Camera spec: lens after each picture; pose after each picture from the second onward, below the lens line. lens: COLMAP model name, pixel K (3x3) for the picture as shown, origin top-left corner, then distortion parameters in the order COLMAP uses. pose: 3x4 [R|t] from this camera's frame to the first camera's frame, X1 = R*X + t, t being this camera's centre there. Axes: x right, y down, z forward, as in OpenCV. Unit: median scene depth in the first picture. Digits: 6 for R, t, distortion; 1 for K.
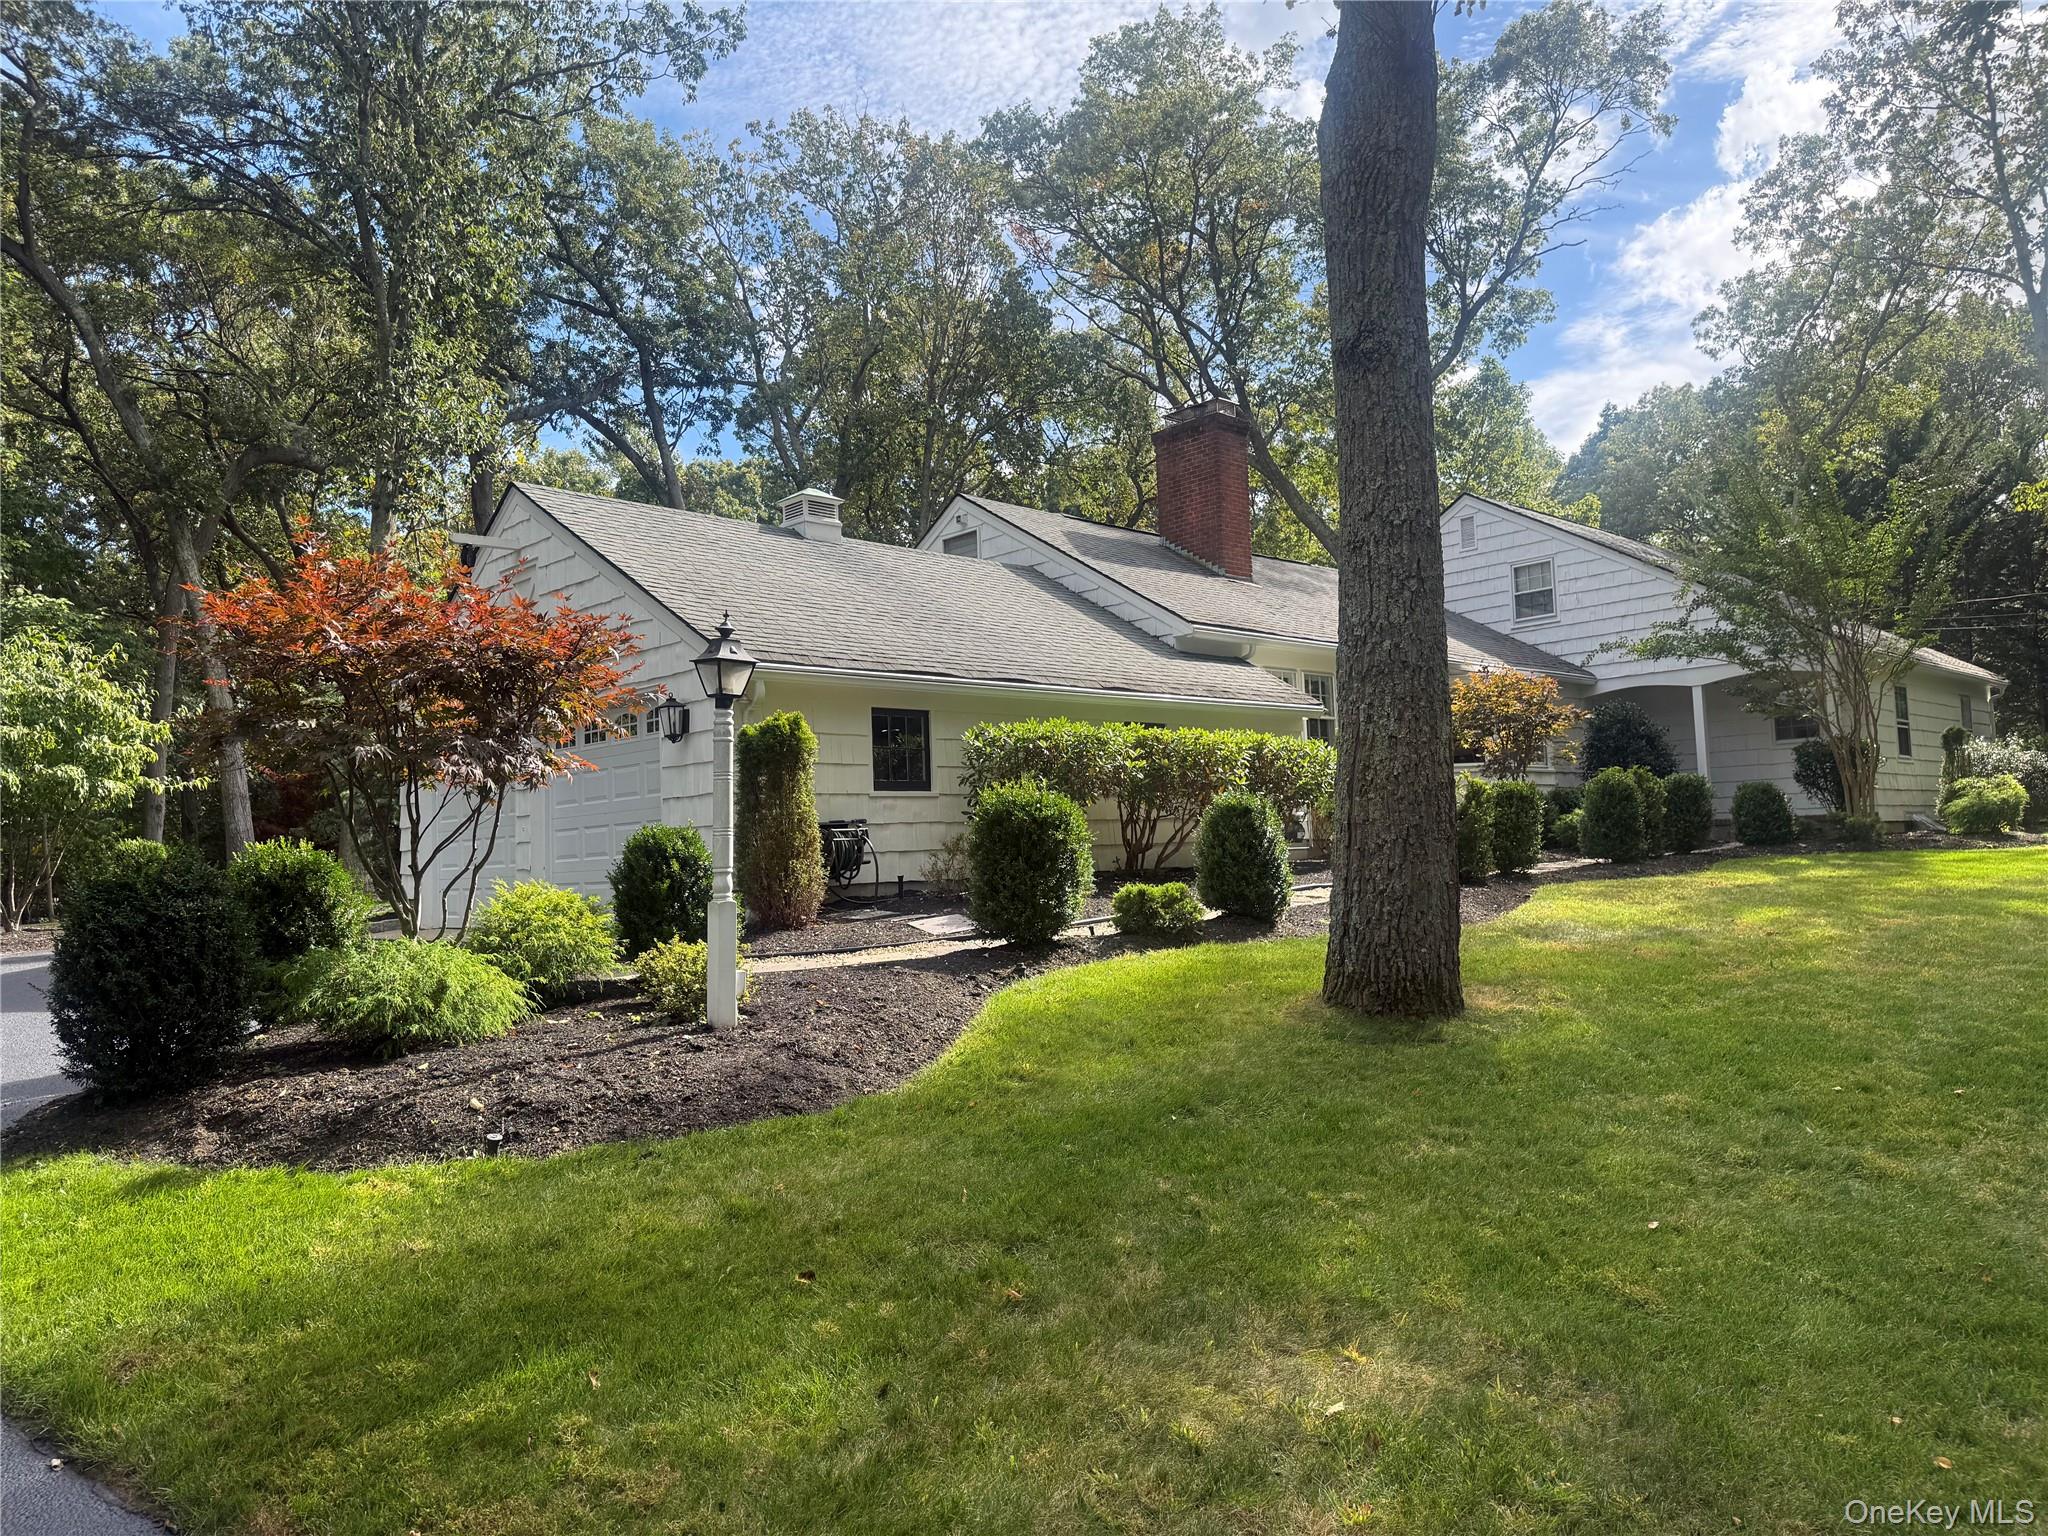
lens RADIAL K [[1387.6, 0, 1035.3], [0, 1387.6, 785.6], [0, 0, 1]] dist [0.004800, -0.011332]
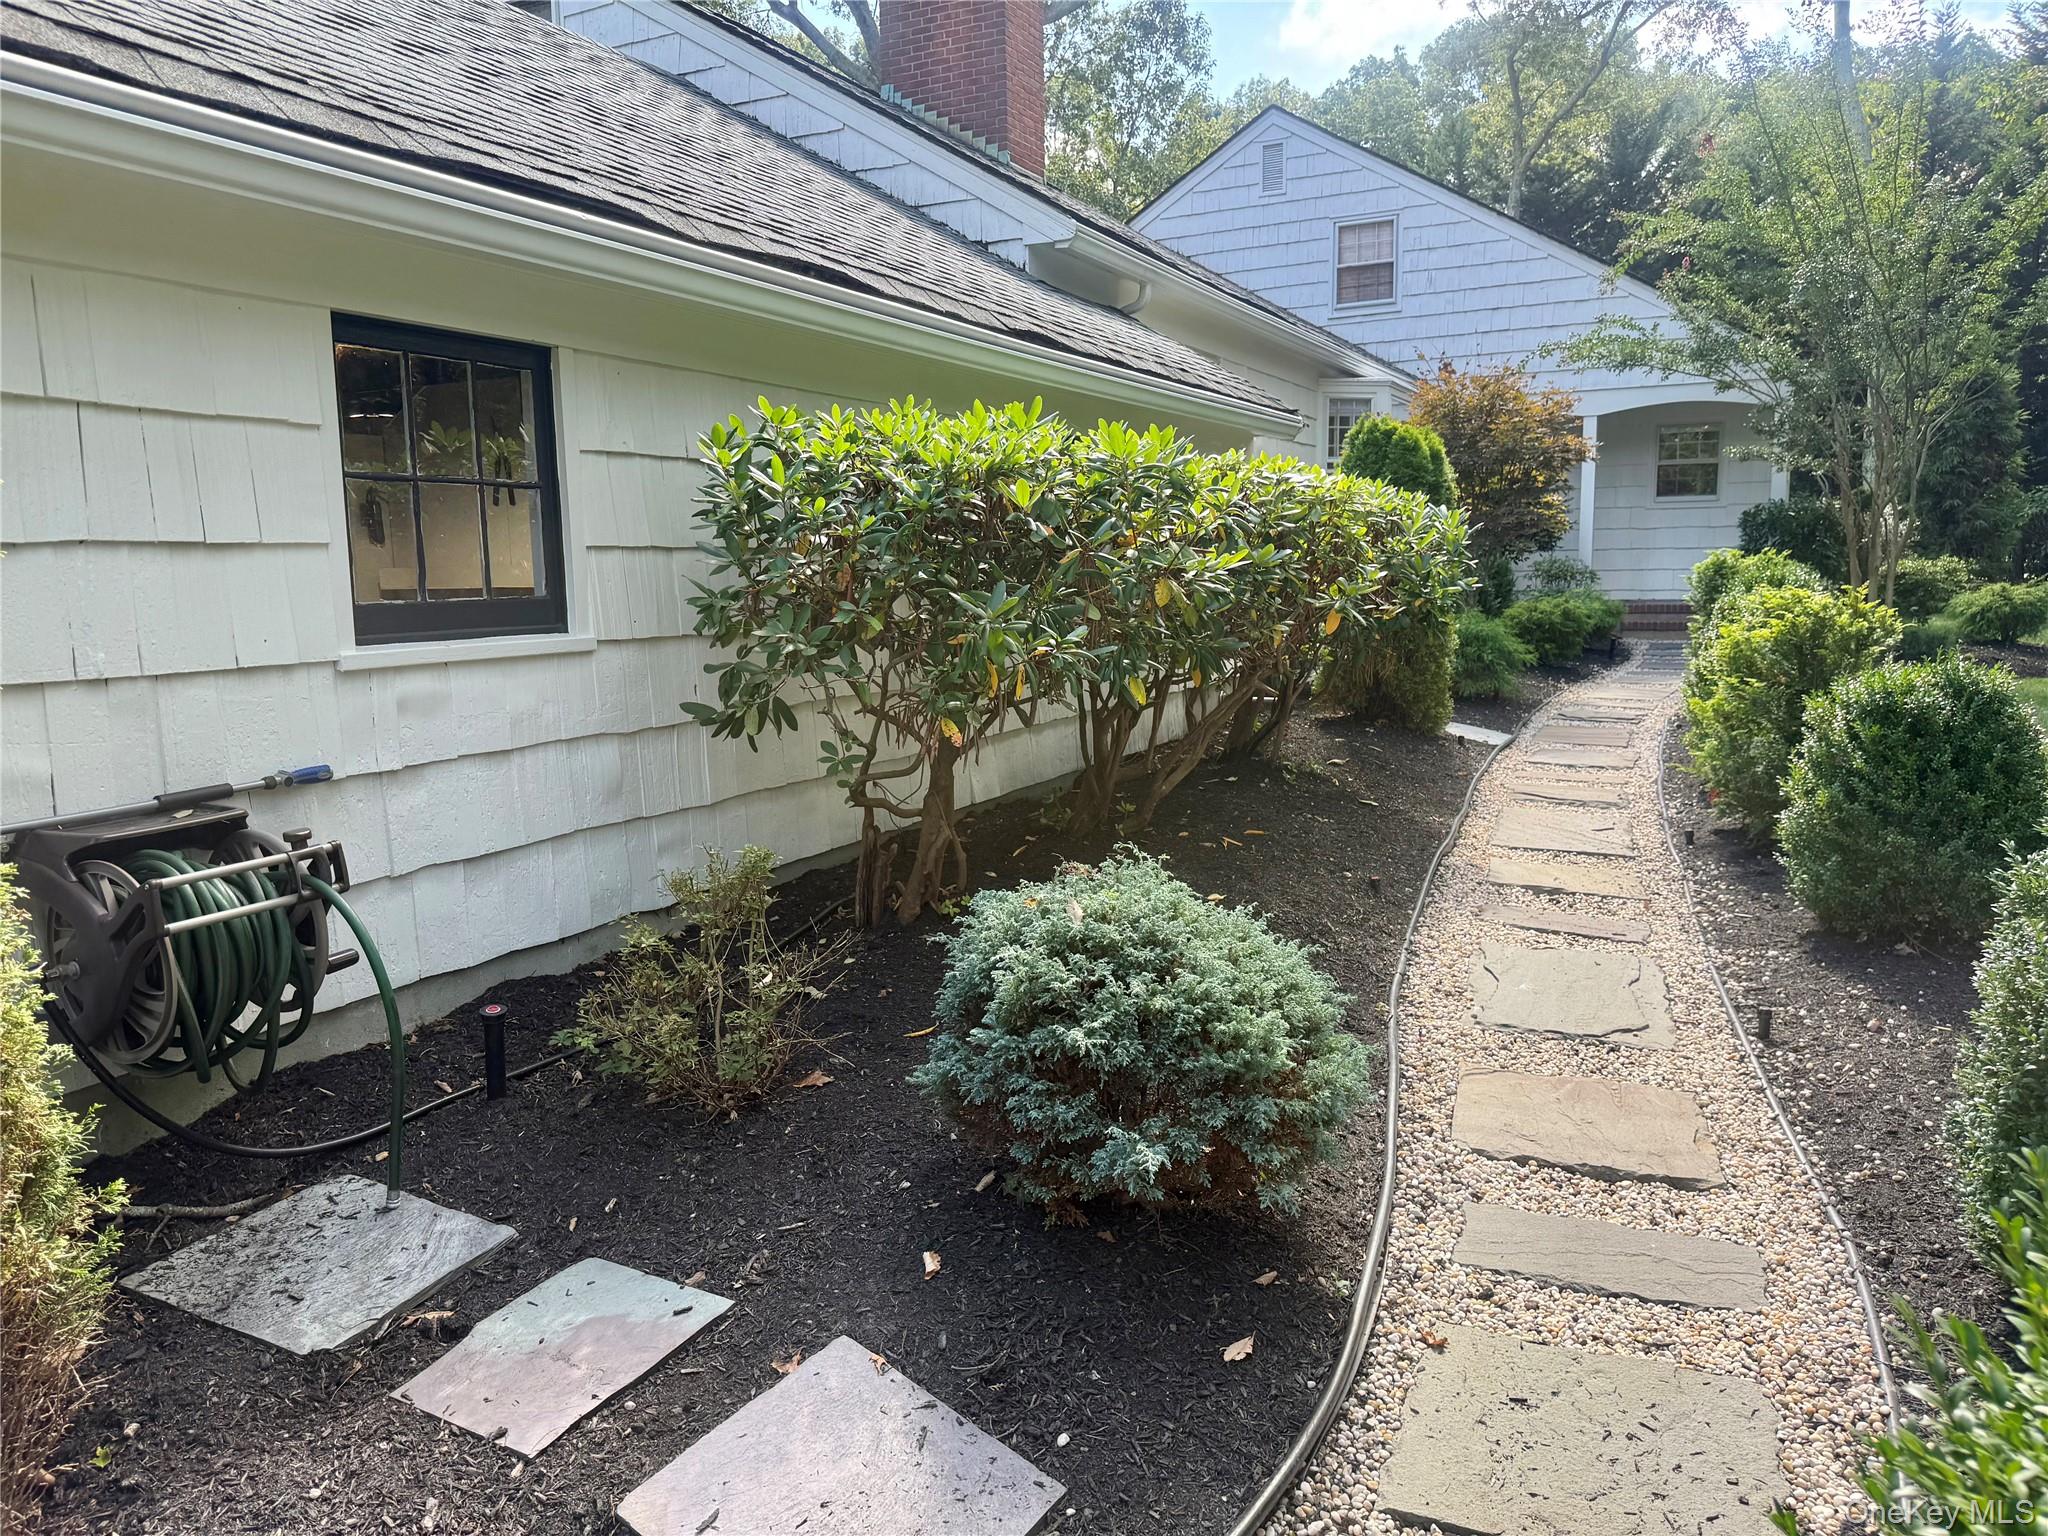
lens RADIAL K [[1387.6, 0, 1035.3], [0, 1387.6, 785.6], [0, 0, 1]] dist [0.004800, -0.011332]
pose [[0.939537, -0.036465, 0.340501, -0.063678], [-0.032401, 0.980388, 0.194397, -0.019376], [-0.340912, -0.193675, 0.919929, 0.530918]]
